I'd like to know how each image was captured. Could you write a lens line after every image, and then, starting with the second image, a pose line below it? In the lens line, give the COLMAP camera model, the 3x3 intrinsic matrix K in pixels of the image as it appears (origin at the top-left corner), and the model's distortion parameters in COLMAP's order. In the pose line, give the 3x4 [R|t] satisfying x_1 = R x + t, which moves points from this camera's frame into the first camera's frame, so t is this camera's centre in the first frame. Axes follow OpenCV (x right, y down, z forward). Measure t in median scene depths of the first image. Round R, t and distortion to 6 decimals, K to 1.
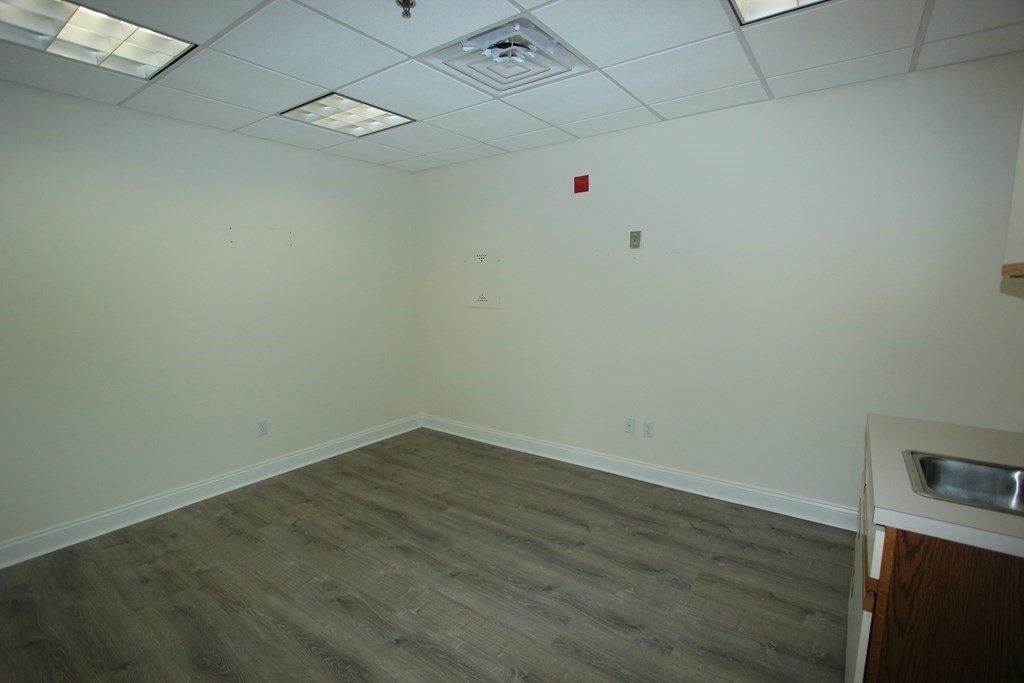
lens RADIAL K [[473.0, 0, 511.9], [0, 473.0, 338.7], [0, 0, 1]] dist [-0.019177, -0.000511]
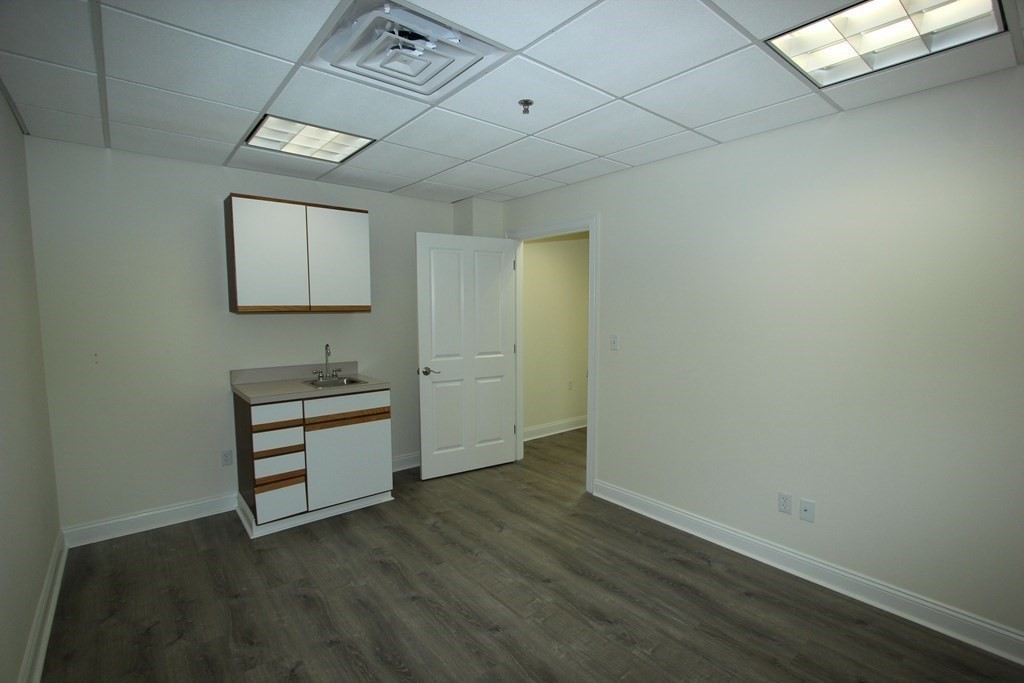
lens RADIAL K [[473.0, 0, 511.7], [0, 473.0, 342.6], [0, 0, 1]] dist [-0.019177, -0.000511]
pose [[-0.969048, -0.010877, 0.246633, -0.407290], [0.038385, 0.980240, 0.194052, -0.251185], [-0.243870, 0.197513, -0.949482, 1.901726]]
